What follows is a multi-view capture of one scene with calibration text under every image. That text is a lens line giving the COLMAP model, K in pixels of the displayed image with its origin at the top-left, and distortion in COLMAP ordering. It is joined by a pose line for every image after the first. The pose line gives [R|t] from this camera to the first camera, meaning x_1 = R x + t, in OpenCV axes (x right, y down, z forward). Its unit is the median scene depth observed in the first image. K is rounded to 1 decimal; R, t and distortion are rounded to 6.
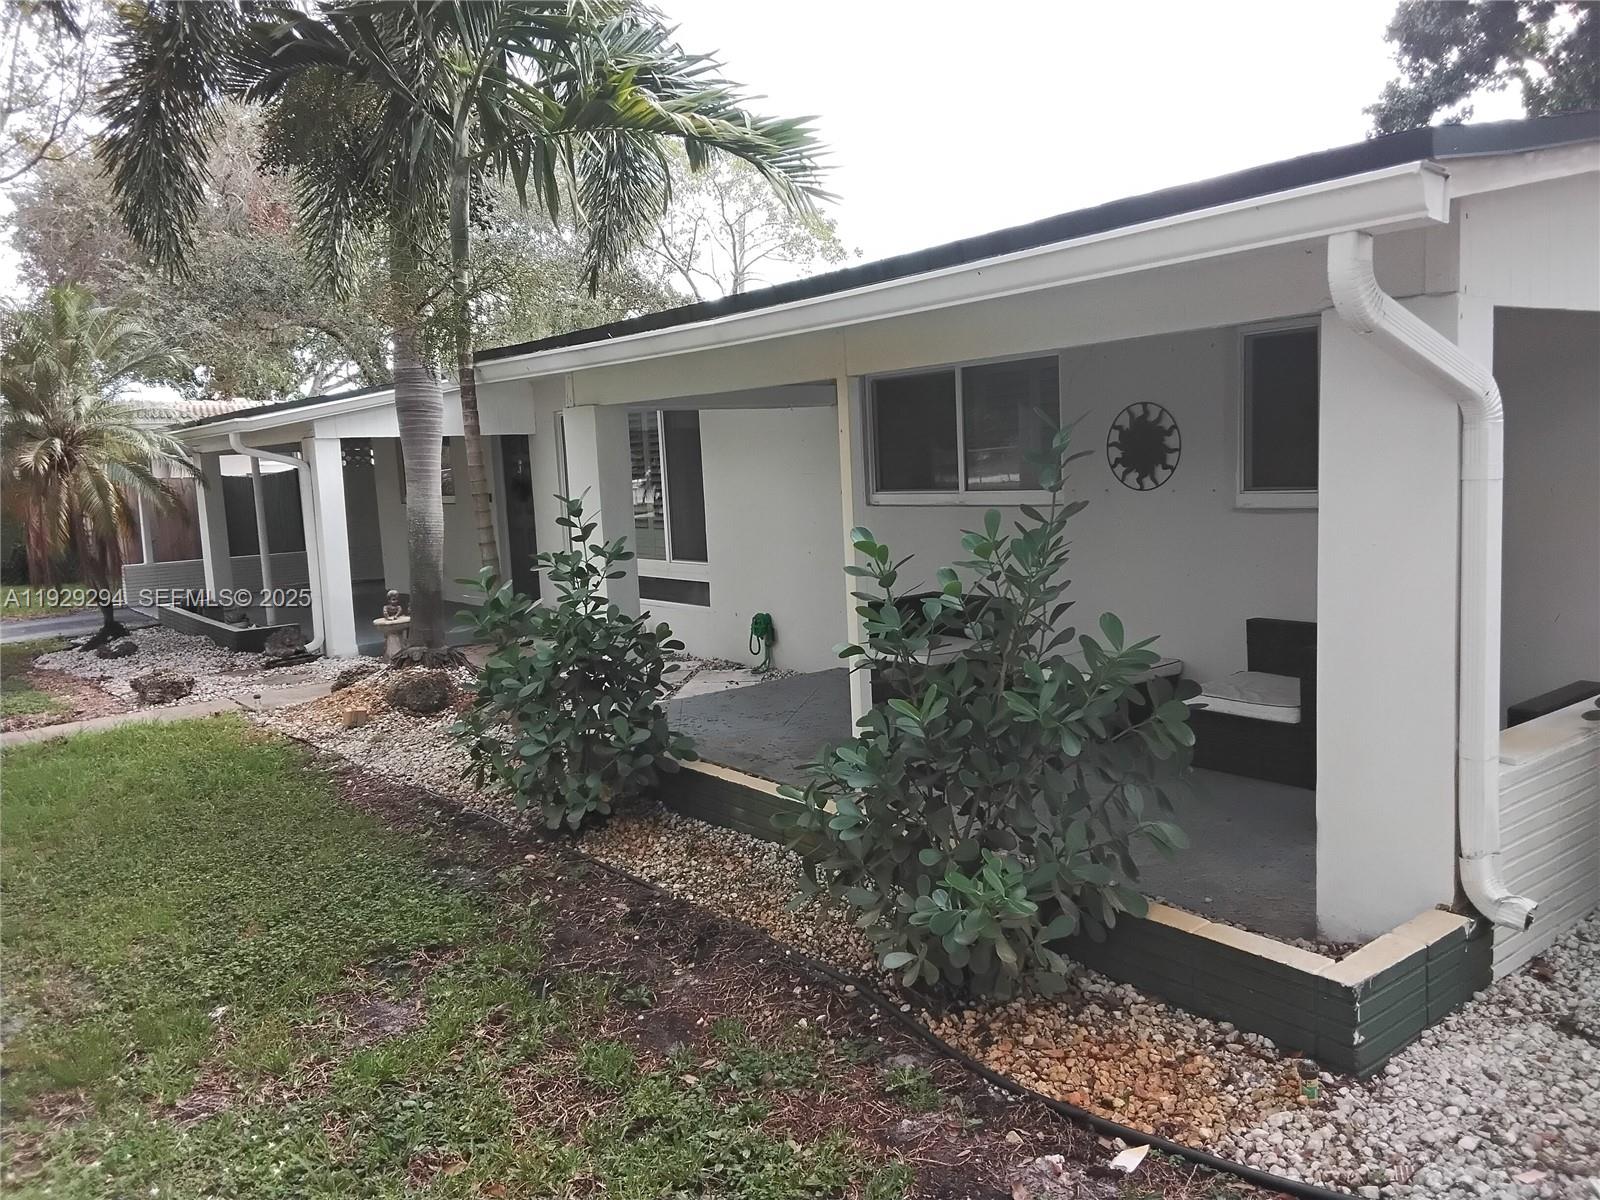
lens RADIAL K [[1245.1, 0, 793.0], [0, 1245.1, 544.2], [0, 0, 1]] dist [0.052571, -0.005804]
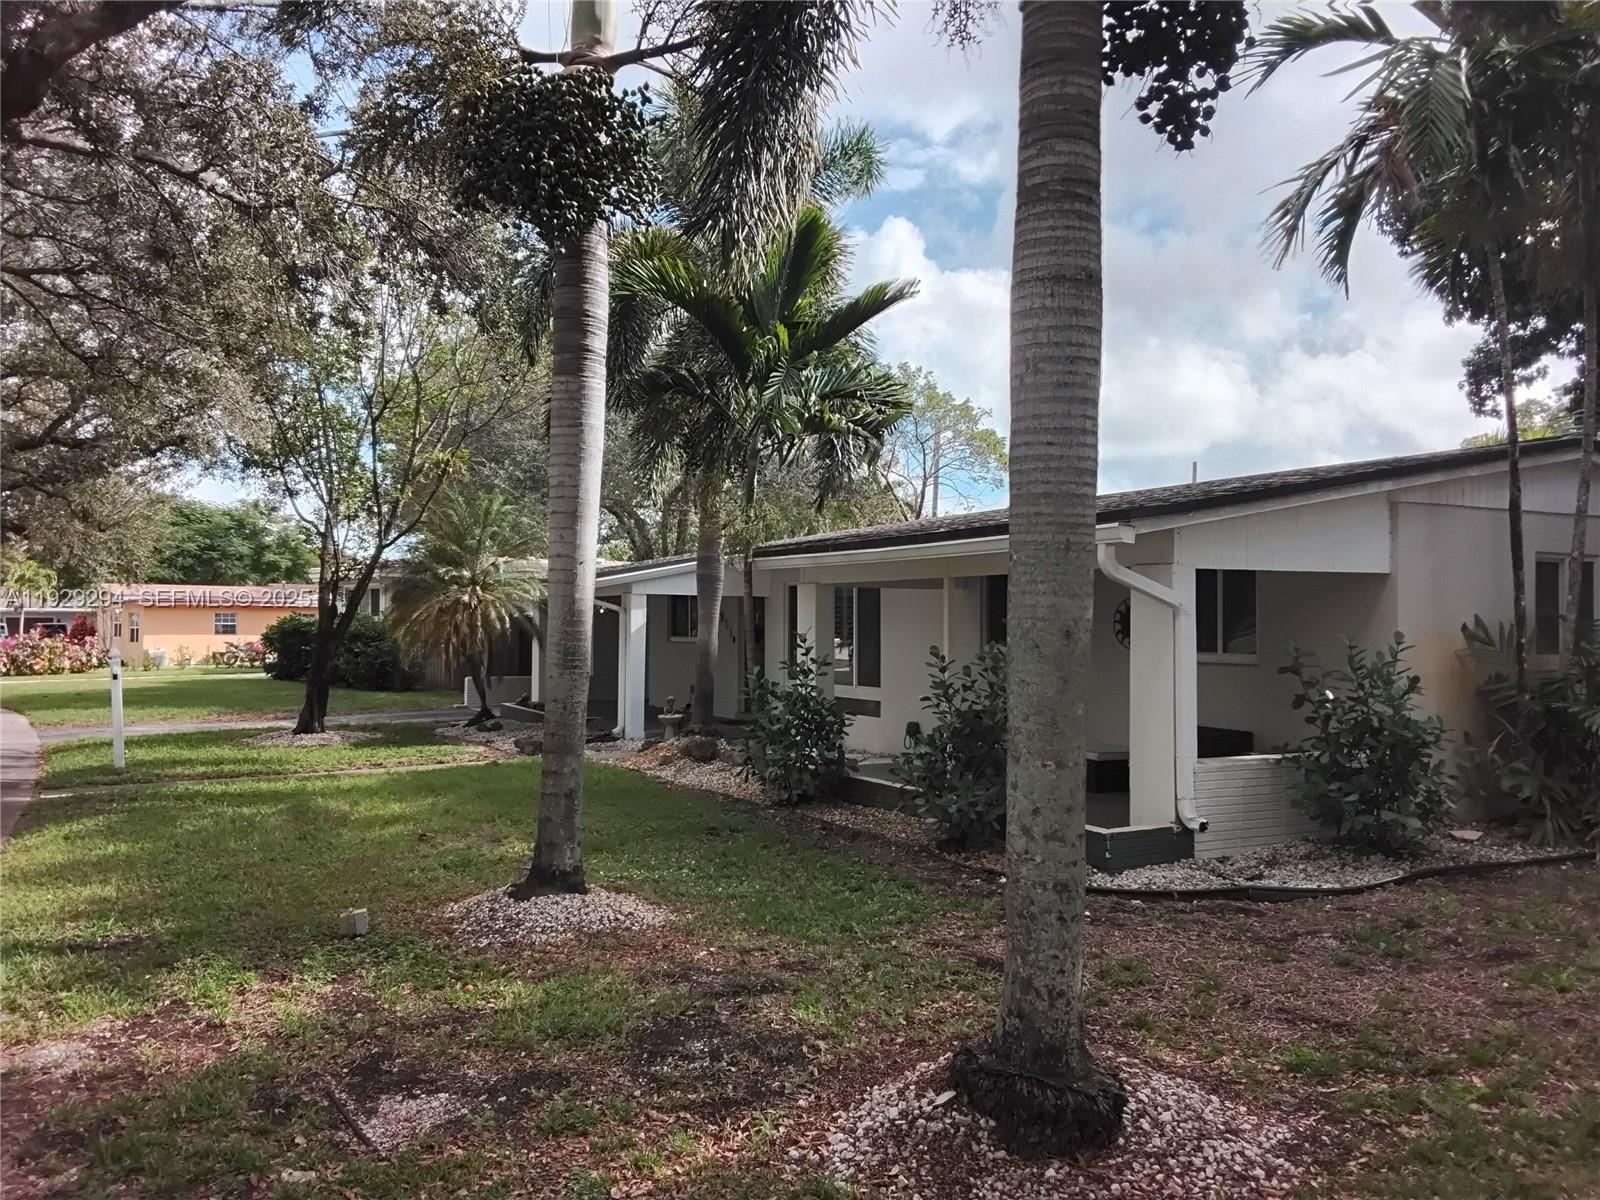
lens RADIAL K [[1245.1, 0, 793.0], [0, 1245.1, 544.2], [0, 0, 1]] dist [0.052571, -0.005804]
pose [[0.985737, 0.042325, -0.162885, 0.093779], [-0.063748, 0.989641, -0.128636, 0.062099], [0.155753, 0.137185, 0.978224, -0.730447]]
